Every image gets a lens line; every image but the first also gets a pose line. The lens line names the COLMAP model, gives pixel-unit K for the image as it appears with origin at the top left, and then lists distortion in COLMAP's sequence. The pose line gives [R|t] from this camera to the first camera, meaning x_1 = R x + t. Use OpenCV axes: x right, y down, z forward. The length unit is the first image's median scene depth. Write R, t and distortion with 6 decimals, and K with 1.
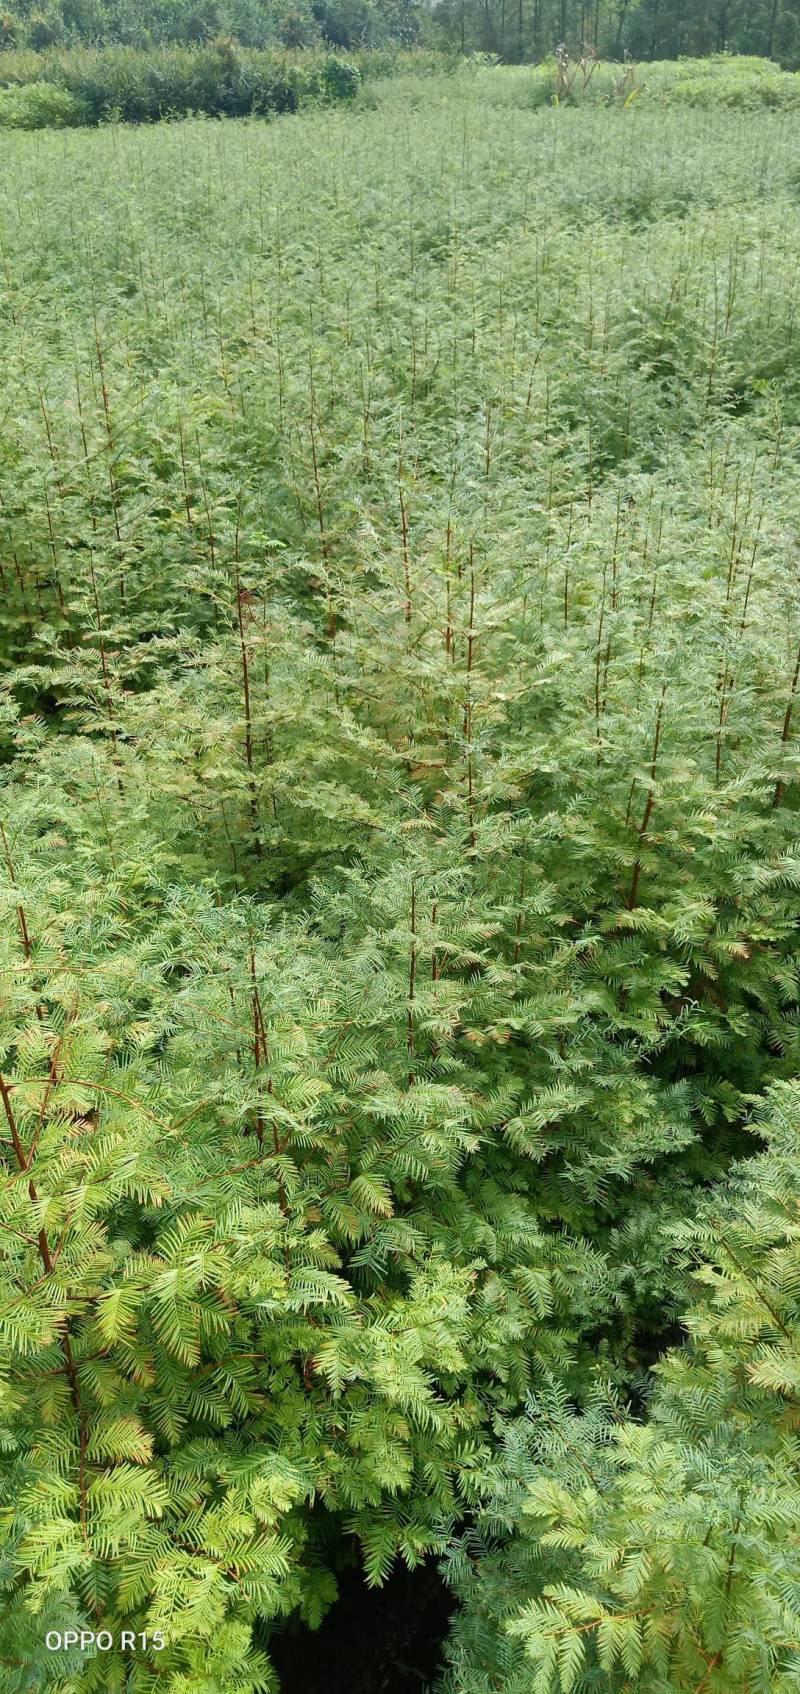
lens RADIAL K [[1283.4, 0, 400.0], [0, 1283.4, 847.0], [0, 0, 1]] dist [0.030841, -0.001740]
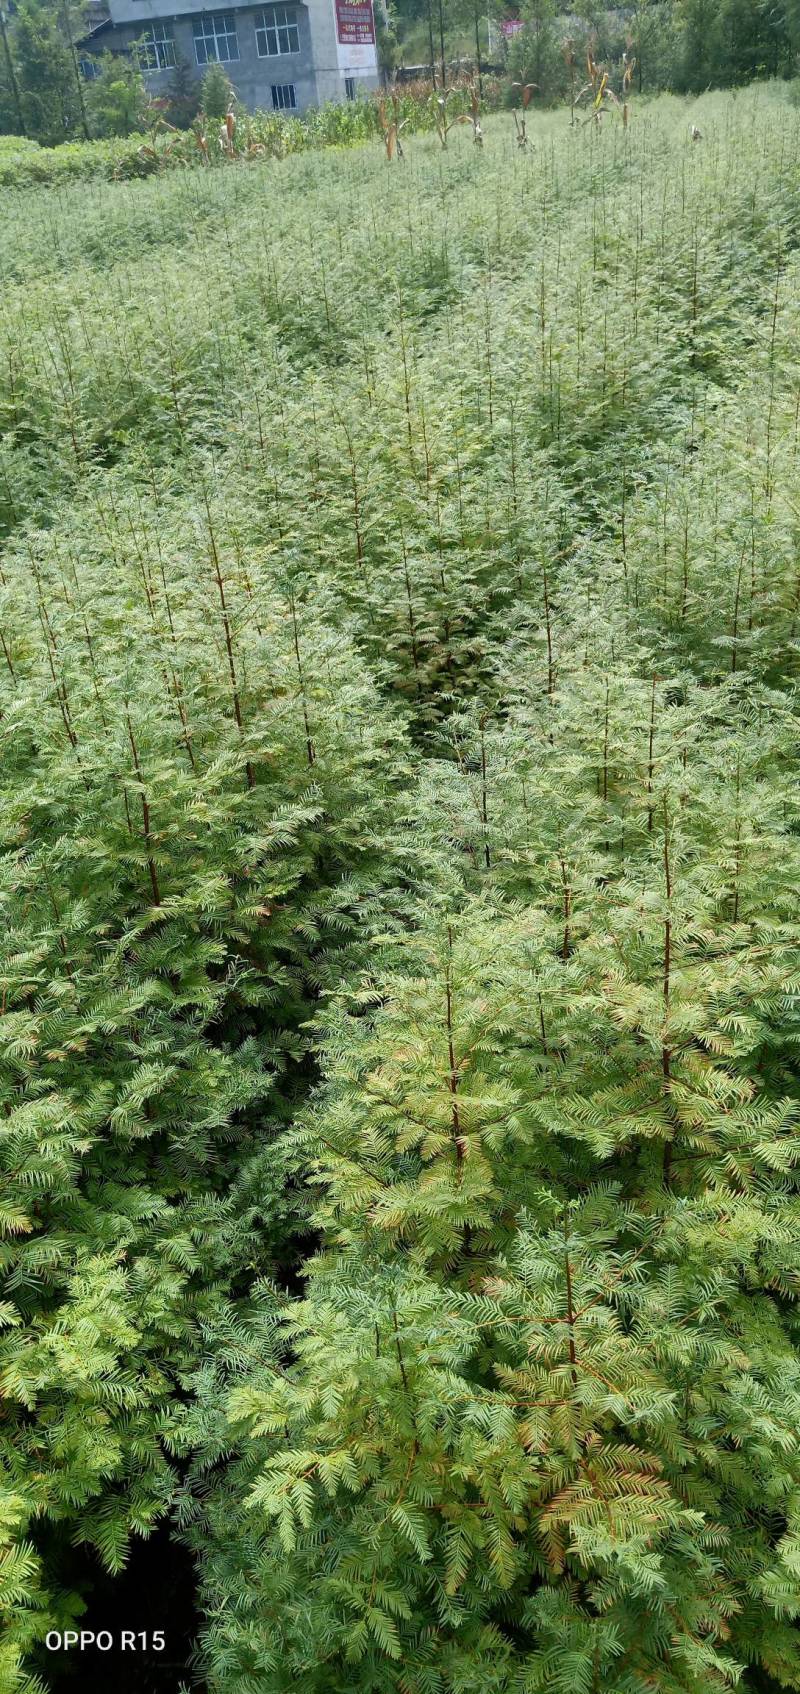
lens RADIAL K [[1283.4, 0, 400.0], [0, 1283.4, 847.0], [0, 0, 1]] dist [0.030841, -0.001740]
pose [[0.881631, -0.285104, 0.376089, -0.038298], [0.301294, 0.953389, 0.016446, 0.047282], [-0.363248, 0.098814, 0.926438, -0.100905]]
